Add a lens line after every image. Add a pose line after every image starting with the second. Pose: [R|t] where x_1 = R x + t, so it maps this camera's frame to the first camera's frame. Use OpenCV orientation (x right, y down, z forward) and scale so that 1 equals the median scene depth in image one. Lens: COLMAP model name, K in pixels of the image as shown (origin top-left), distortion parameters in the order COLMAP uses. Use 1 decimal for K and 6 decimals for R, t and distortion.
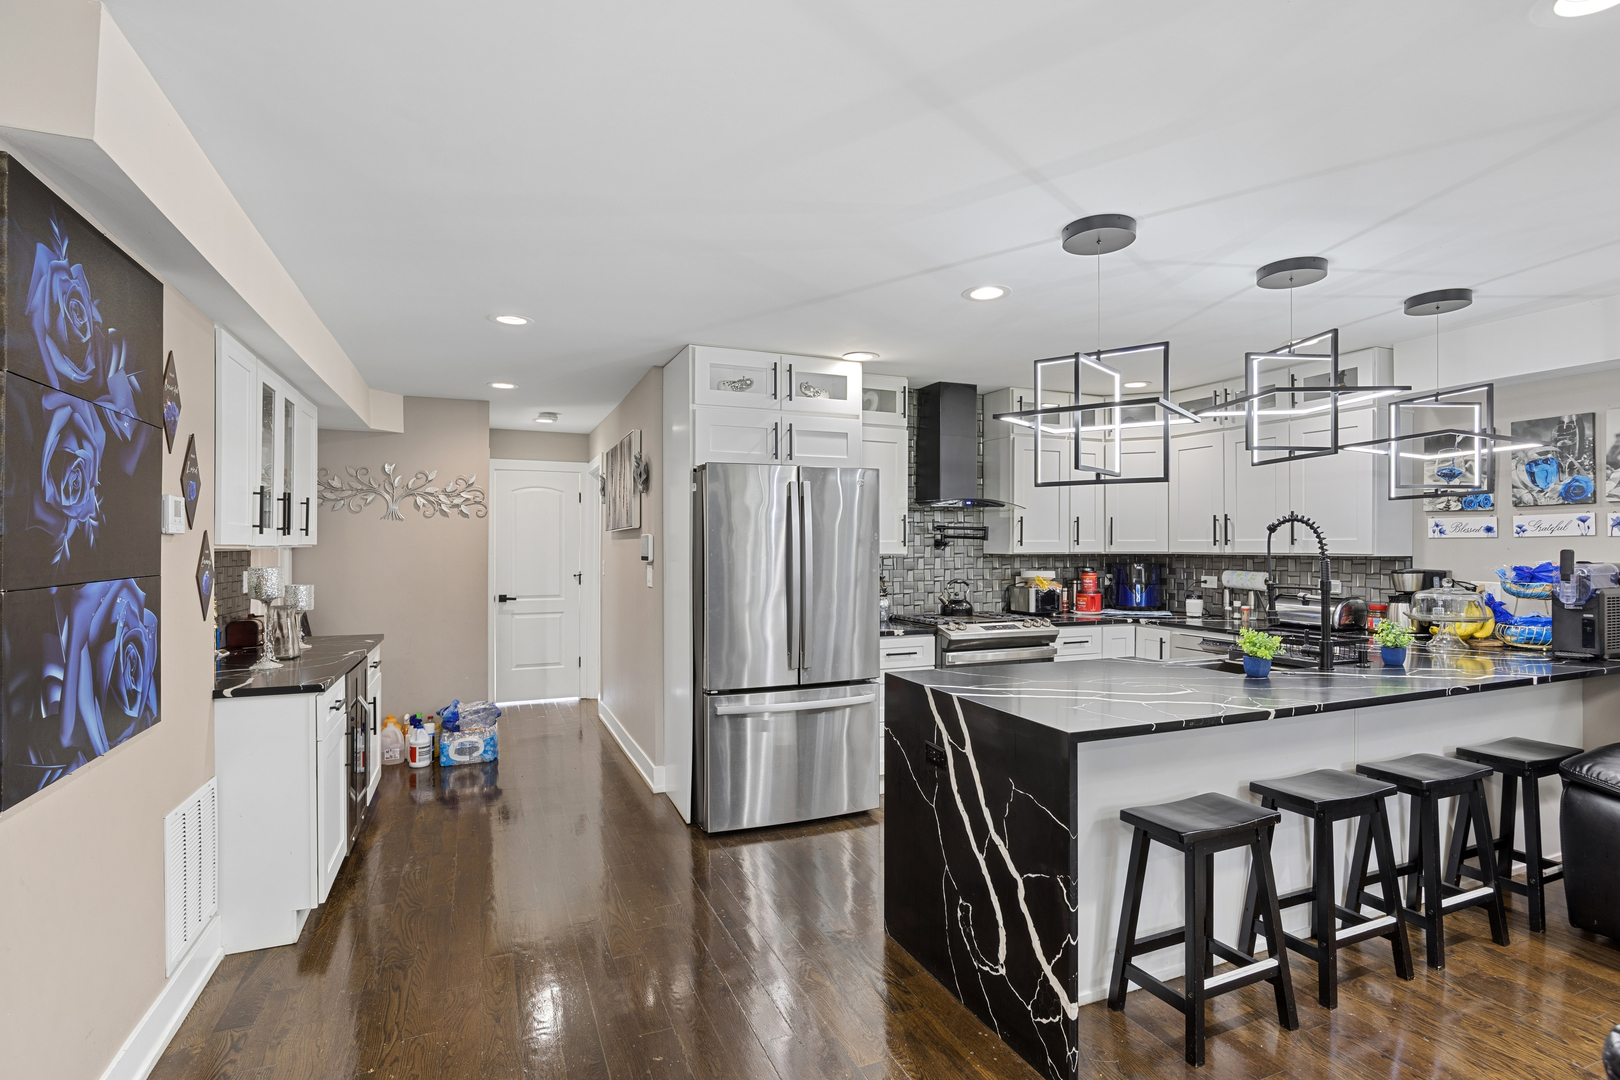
lens RADIAL K [[799.6, 0, 811.4], [0, 799.6, 546.1], [0, 0, 1]] dist [-0.001348, -0.000099]
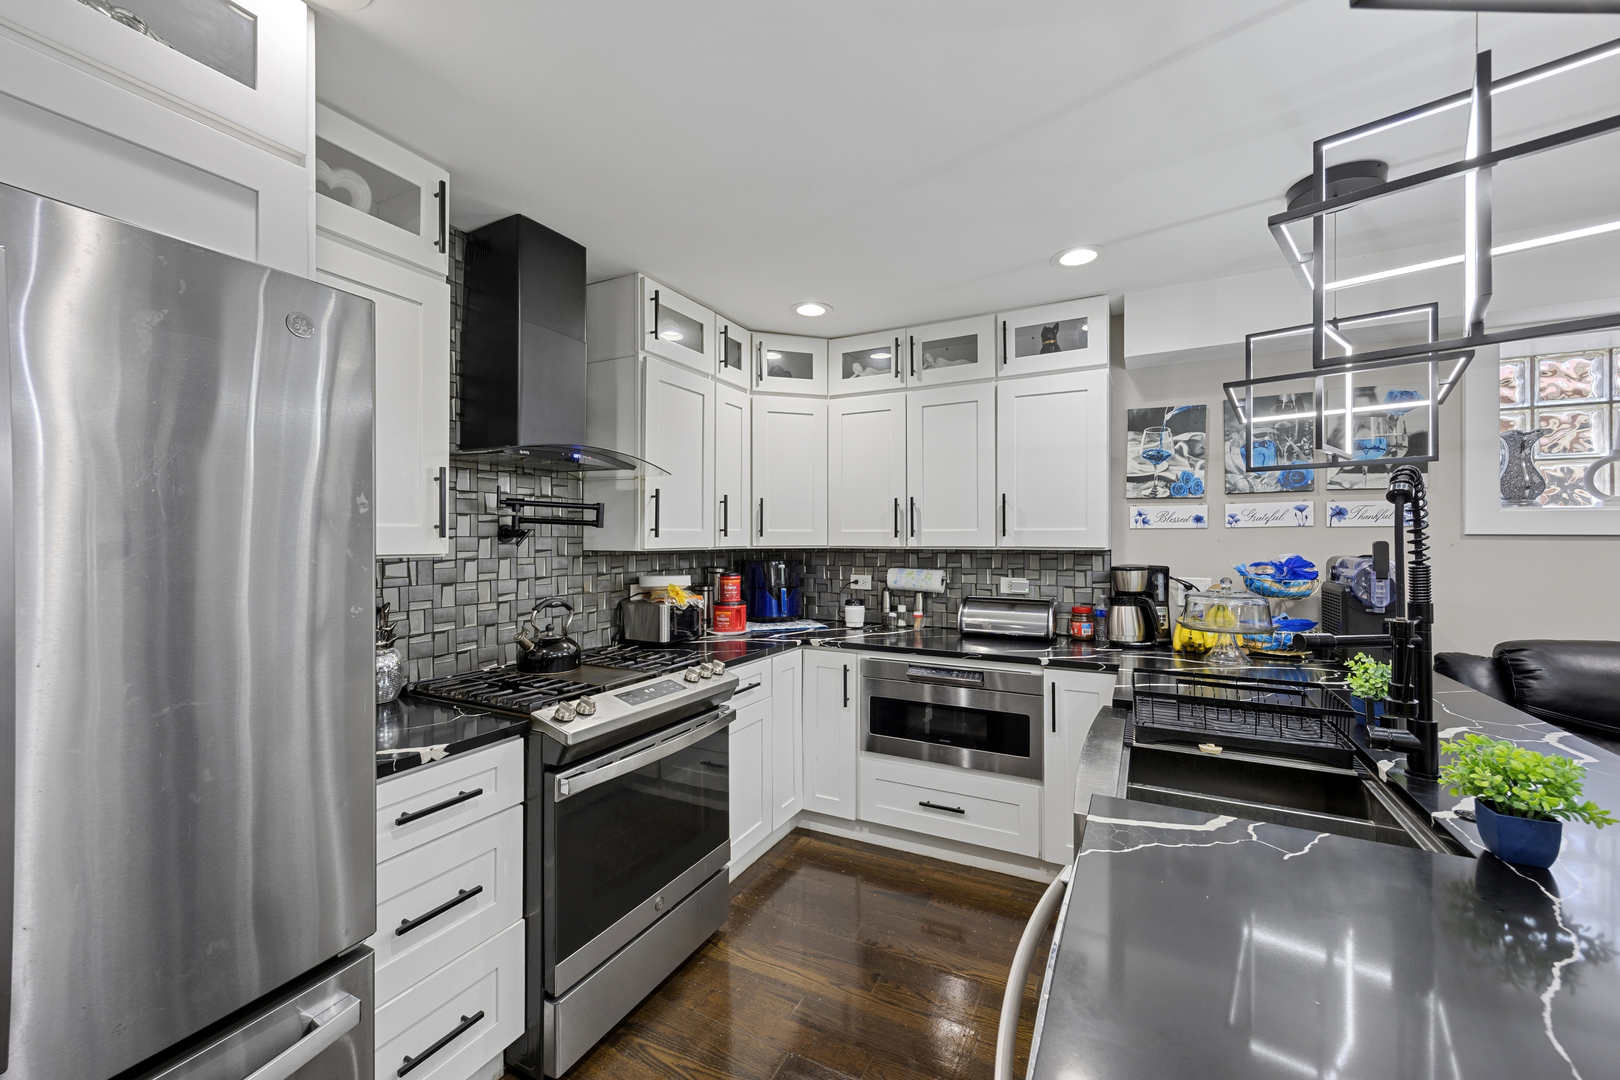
lens RADIAL K [[628.8, 0, 803.6], [0, 628.8, 538.0], [0, 0, 1]] dist [-0.000470, -0.000296]
pose [[0.775171, 0.001917, 0.631748, 0.048699], [0.000298, 0.999994, -0.003400, 0.001979], [-0.631751, 0.002824, 0.775166, 0.573263]]
